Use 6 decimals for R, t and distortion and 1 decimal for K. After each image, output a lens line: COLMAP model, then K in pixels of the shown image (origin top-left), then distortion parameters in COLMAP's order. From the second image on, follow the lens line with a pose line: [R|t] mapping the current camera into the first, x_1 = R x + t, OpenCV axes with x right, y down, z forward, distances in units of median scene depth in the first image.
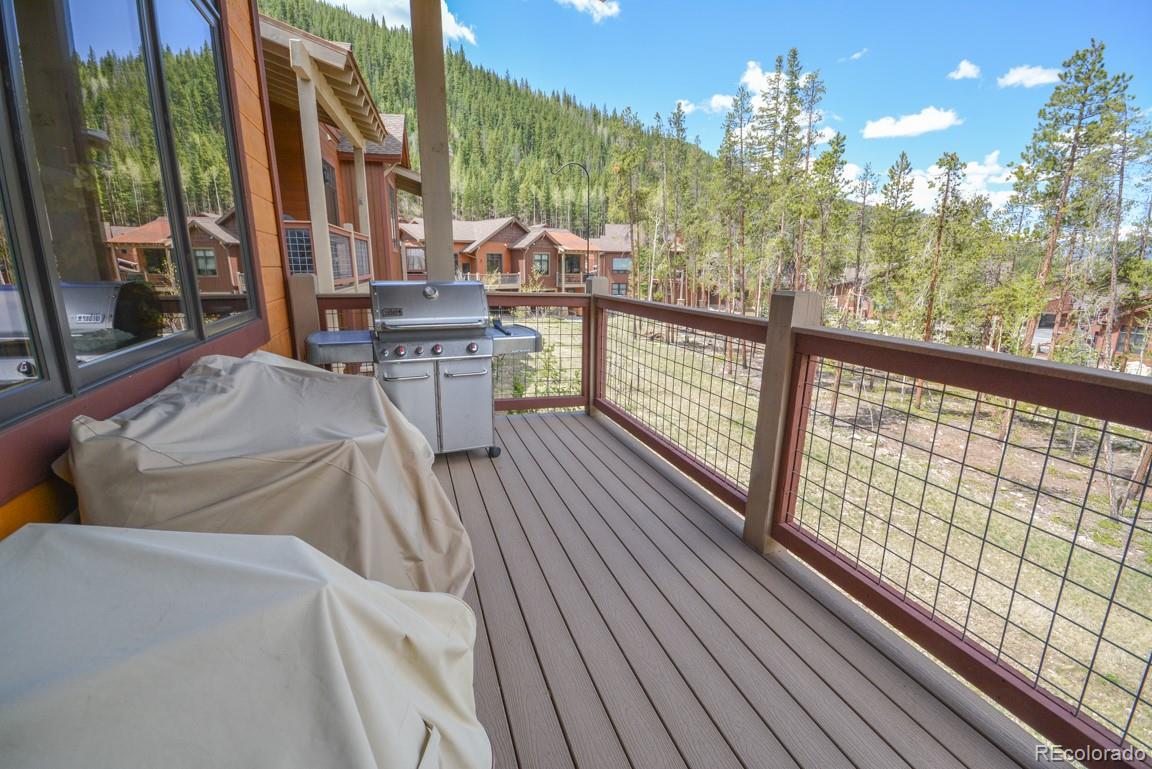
lens RADIAL K [[502.8, 0, 574.2], [0, 502.8, 383.2], [0, 0, 1]] dist [0.008186, -0.012822]
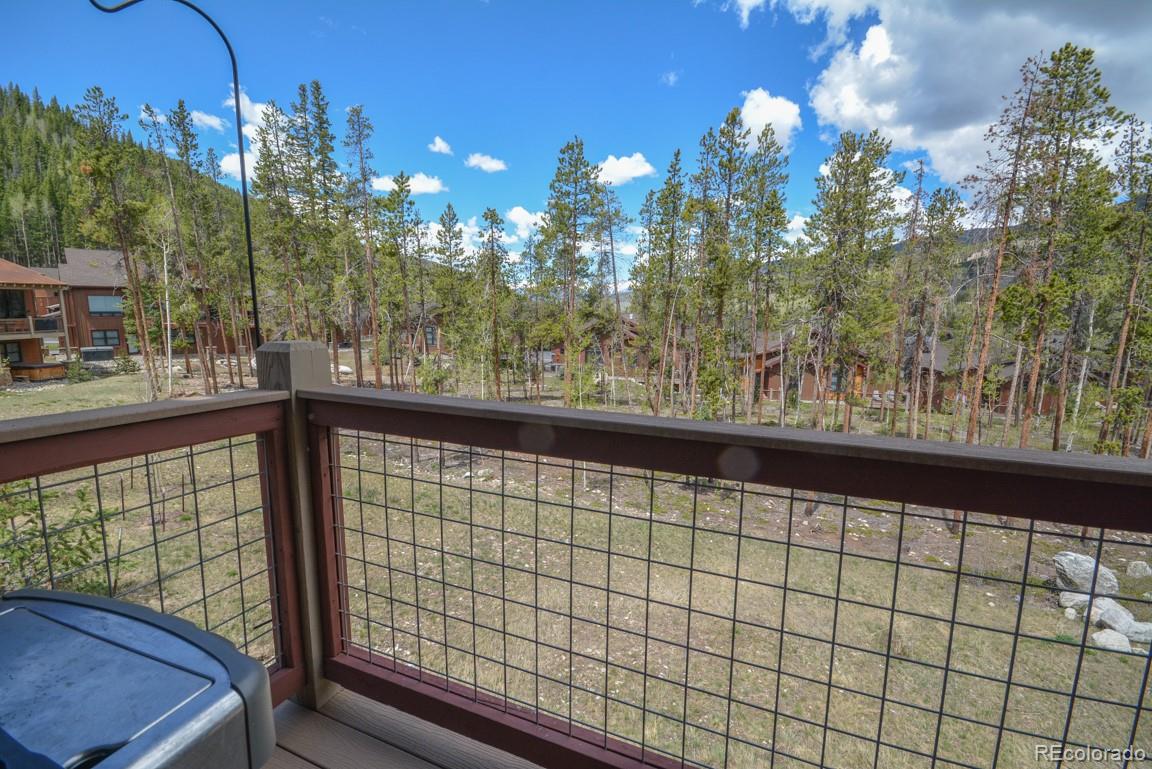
lens RADIAL K [[502.8, 0, 574.2], [0, 502.8, 383.2], [0, 0, 1]] dist [0.008186, -0.012822]
pose [[0.661766, -0.113778, 0.741027, -0.016423], [0.169835, 0.985473, -0.000359, -0.025791], [-0.730221, 0.126089, 0.671476, 0.106421]]
